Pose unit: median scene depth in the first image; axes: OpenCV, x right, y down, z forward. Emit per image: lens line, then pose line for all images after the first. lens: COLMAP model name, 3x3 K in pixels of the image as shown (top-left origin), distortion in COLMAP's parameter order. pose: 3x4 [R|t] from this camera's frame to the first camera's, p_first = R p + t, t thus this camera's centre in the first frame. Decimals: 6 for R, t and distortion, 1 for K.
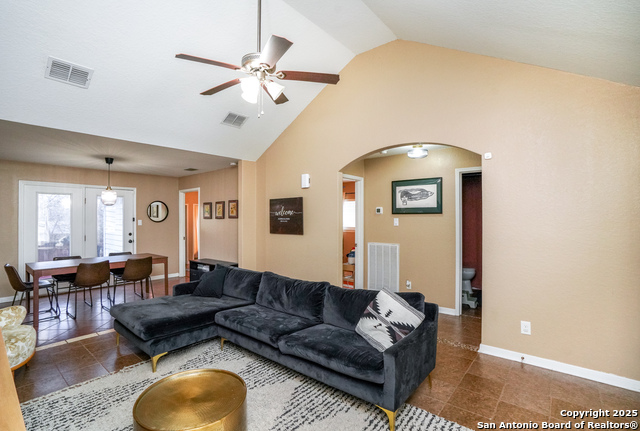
lens RADIAL K [[308.3, 0, 304.5], [0, 308.3, 217.3], [0, 0, 1]] dist [-0.002698, -0.000200]
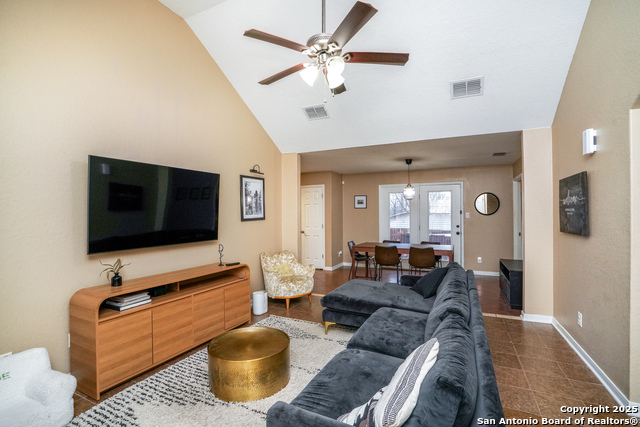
lens RADIAL K [[298.2, 0, 317.5], [0, 298.2, 211.8], [0, 0, 1]] dist [-0.070403, 0.028898]
pose [[0.271117, -0.003100, -0.962541, 0.359286], [0.002127, 0.999994, -0.002622, 0.009805], [0.962544, -0.001336, 0.271122, 0.367187]]
